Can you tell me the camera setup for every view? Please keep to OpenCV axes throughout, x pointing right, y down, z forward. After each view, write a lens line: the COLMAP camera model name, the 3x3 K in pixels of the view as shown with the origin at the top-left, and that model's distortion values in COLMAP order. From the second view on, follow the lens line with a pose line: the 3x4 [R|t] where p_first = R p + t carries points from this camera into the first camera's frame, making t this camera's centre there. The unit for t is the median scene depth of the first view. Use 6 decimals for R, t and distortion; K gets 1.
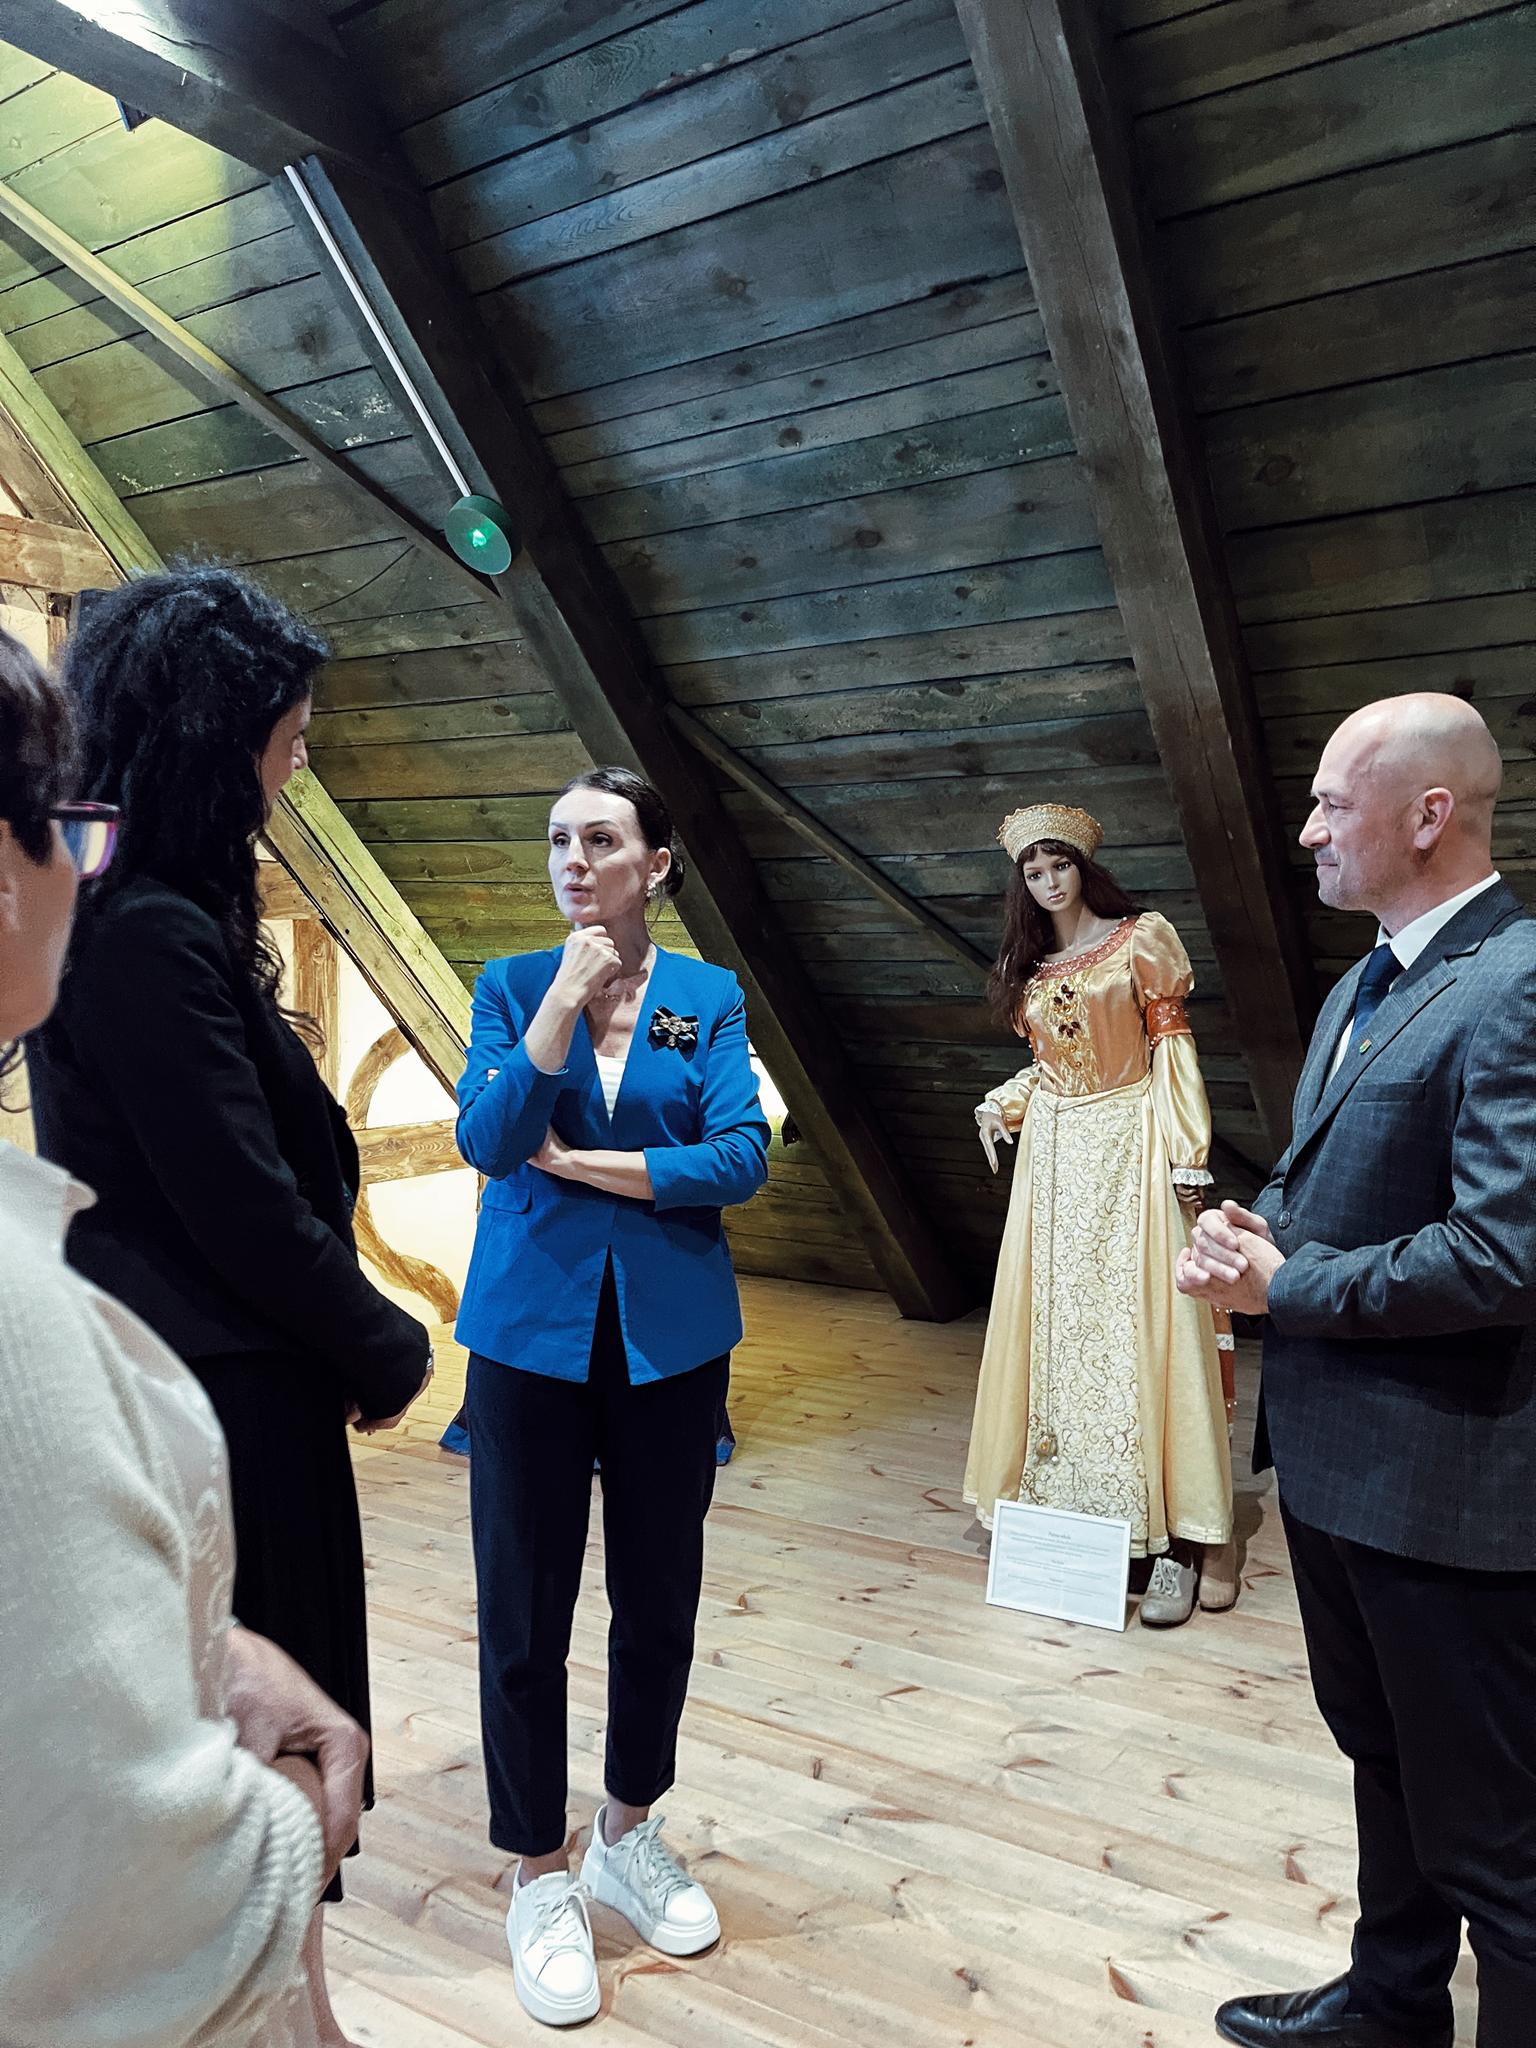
lens RADIAL K [[1564.3, 0, 751.1], [0, 1564.3, 1041.4], [0, 0, 1]] dist [0.075620, -0.103037]
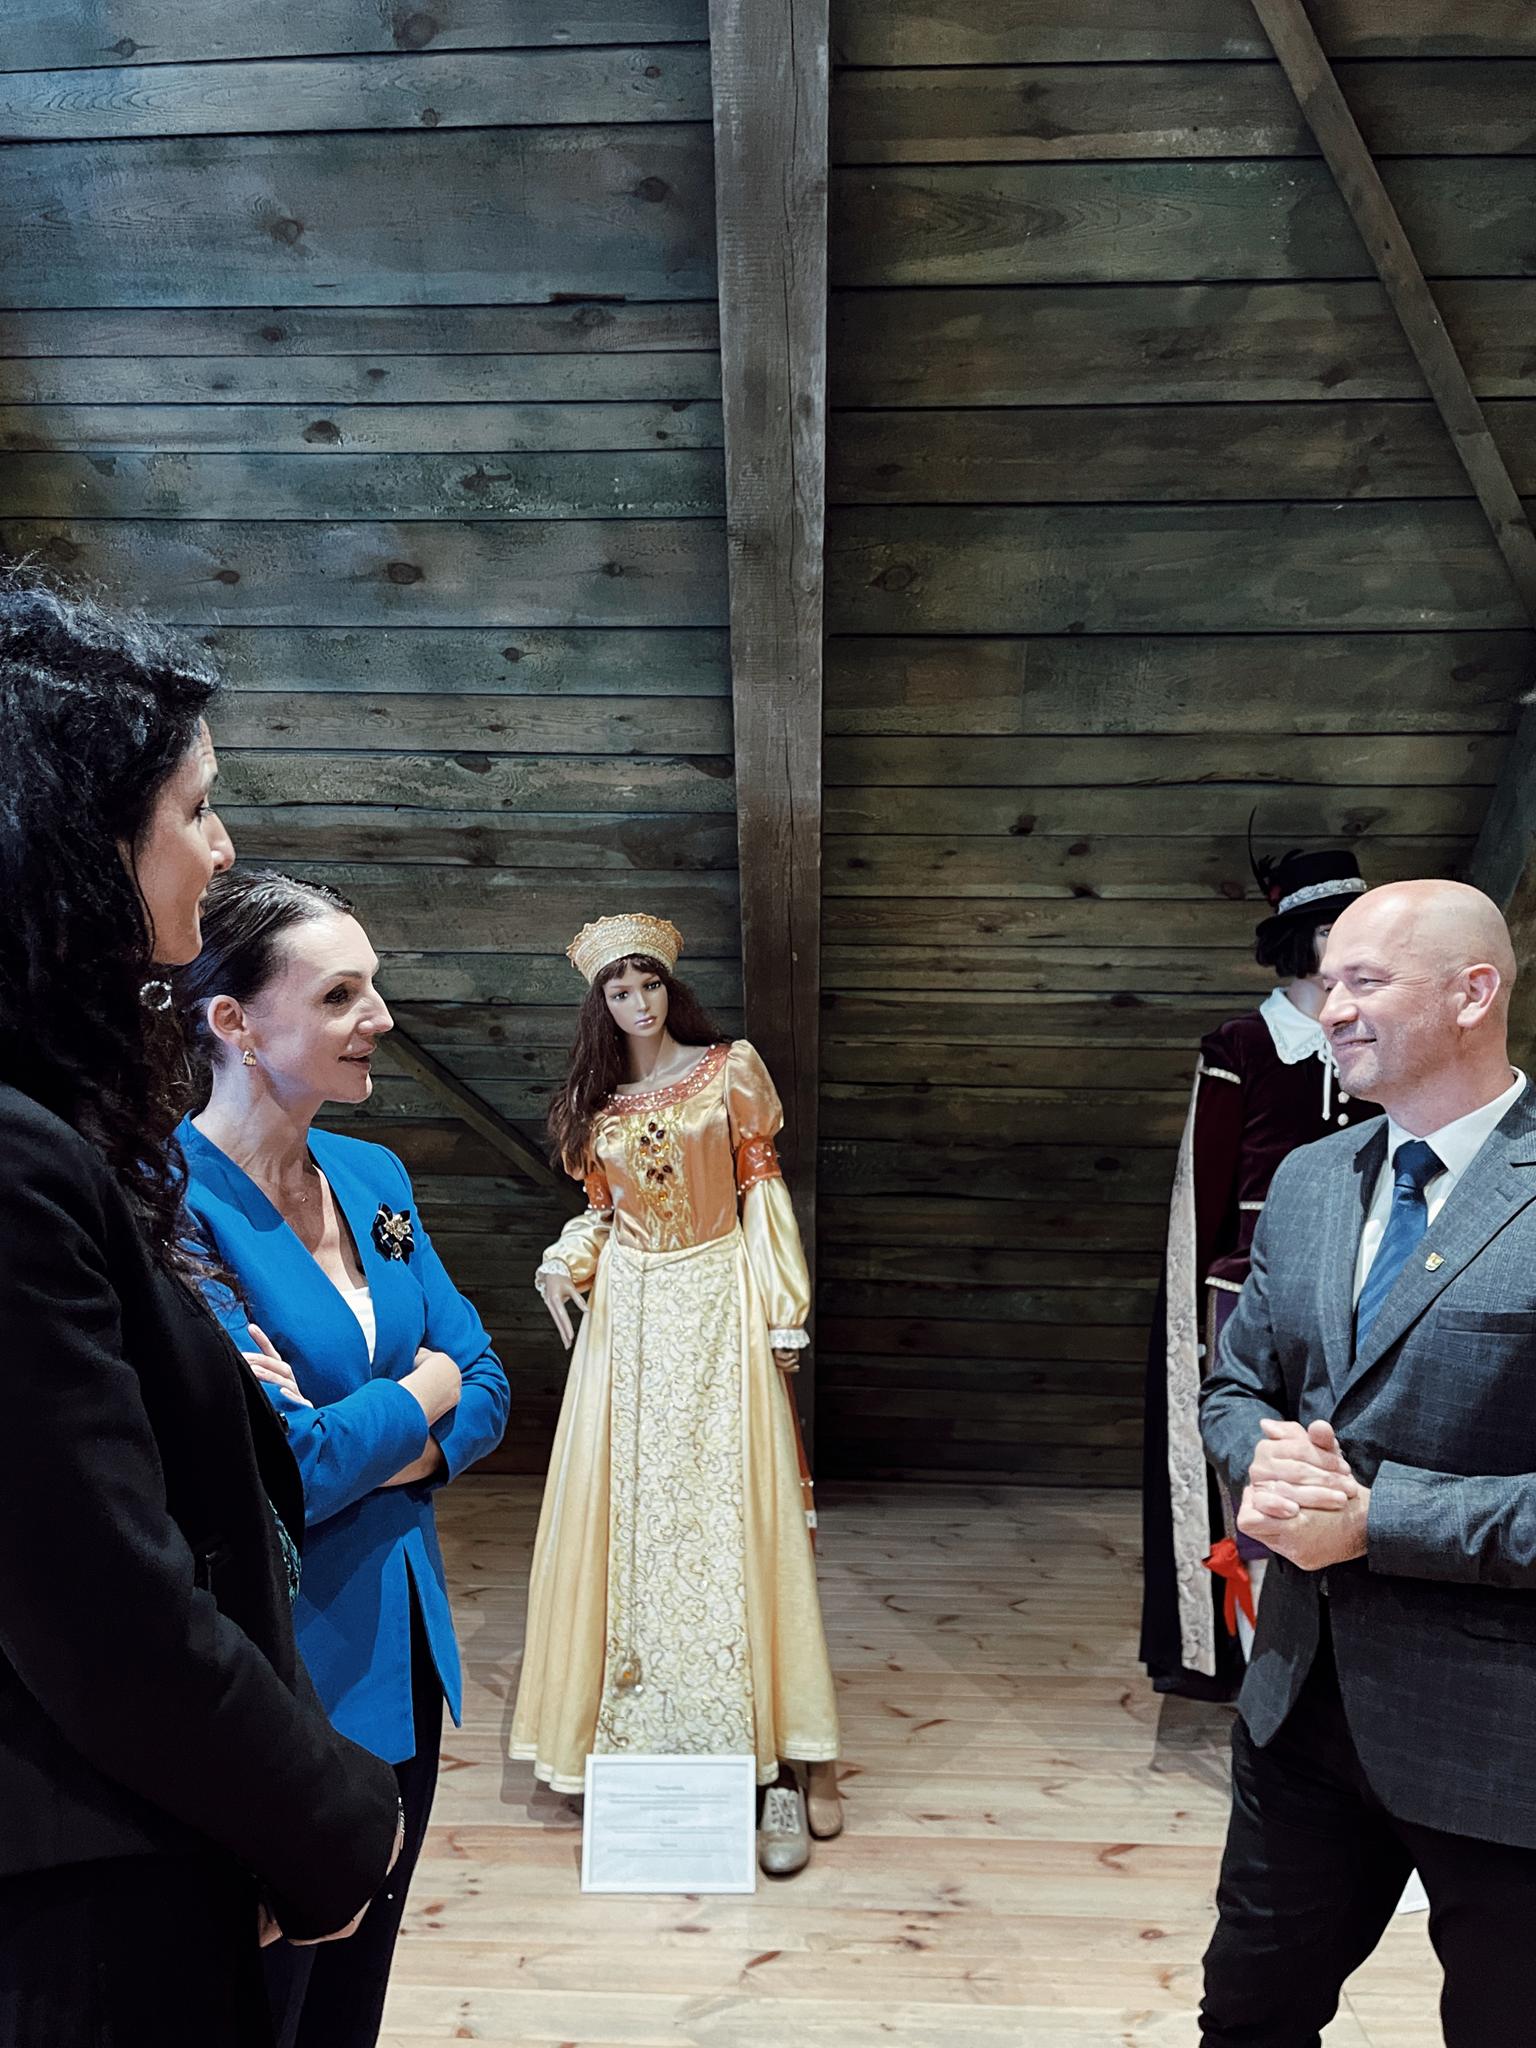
lens RADIAL K [[1620.1, 0, 757.7], [0, 1620.1, 1028.7], [0, 0, 1]] dist [0.073230, -0.108035]
pose [[0.862261, 0.021281, 0.506017, -0.199557], [0.006992, 0.998521, -0.053909, -0.038482], [-0.506416, 0.050022, 0.860837, 0.200160]]
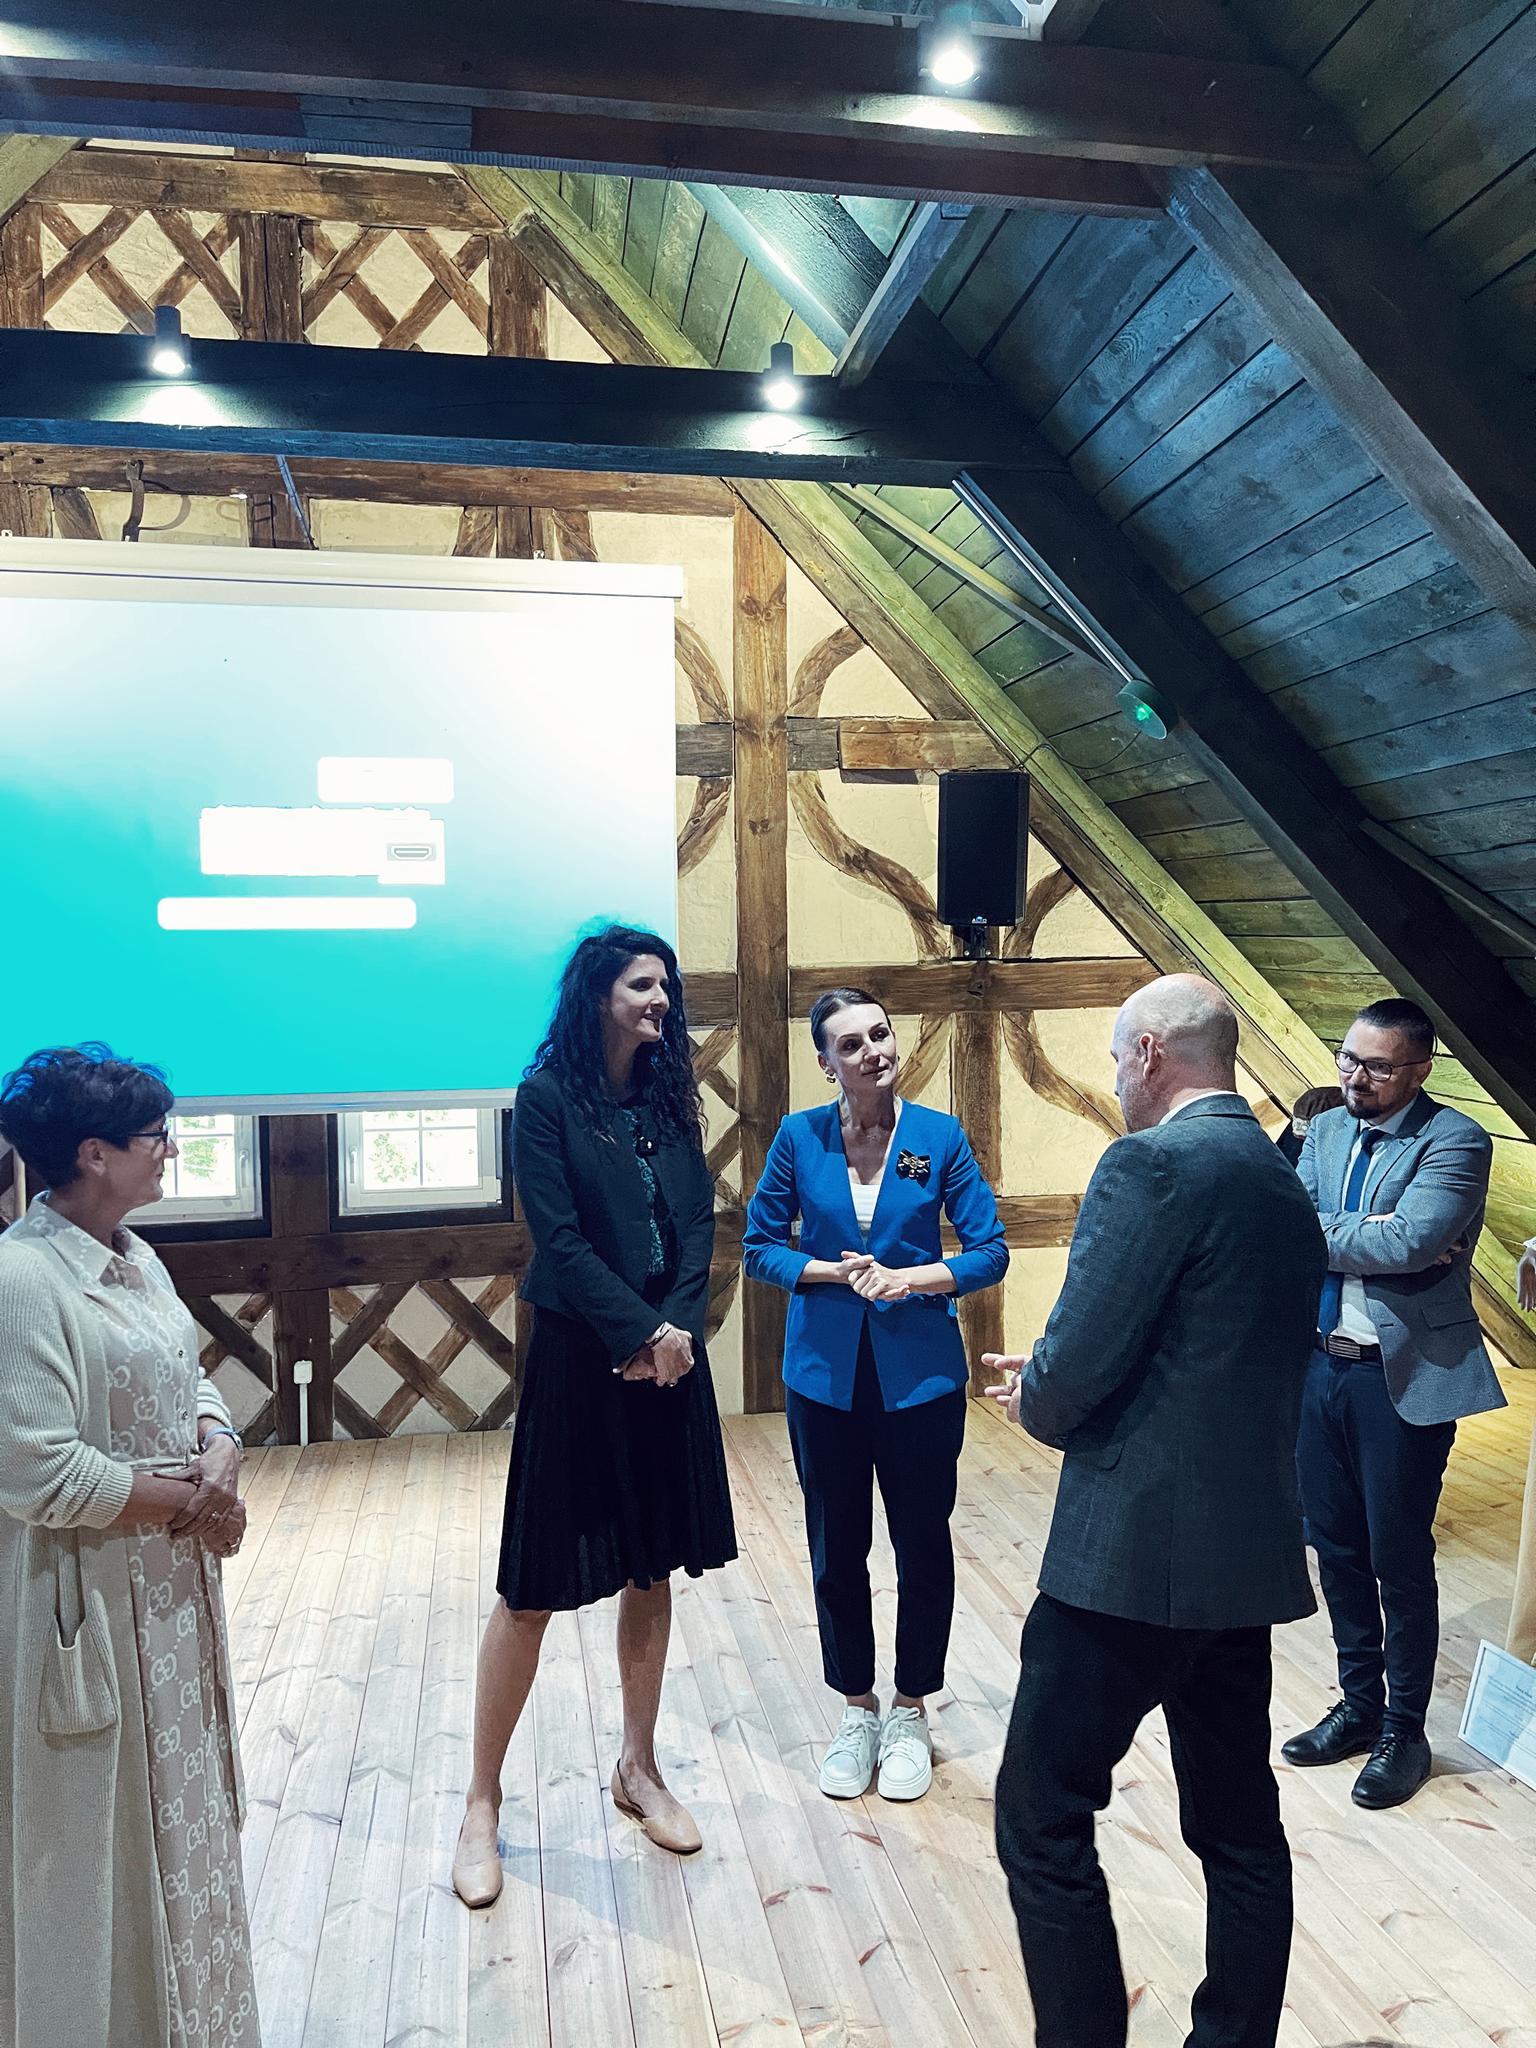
lens RADIAL K [[1555.9, 0, 774.7], [0, 1555.9, 1043.9], [0, 0, 1]] dist [0.077626, -0.102011]
pose [[0.690524, 0.024522, -0.722893, 0.543635], [-0.026511, 0.999612, 0.008585, -0.079053], [0.722823, 0.013237, 0.690906, -0.015631]]
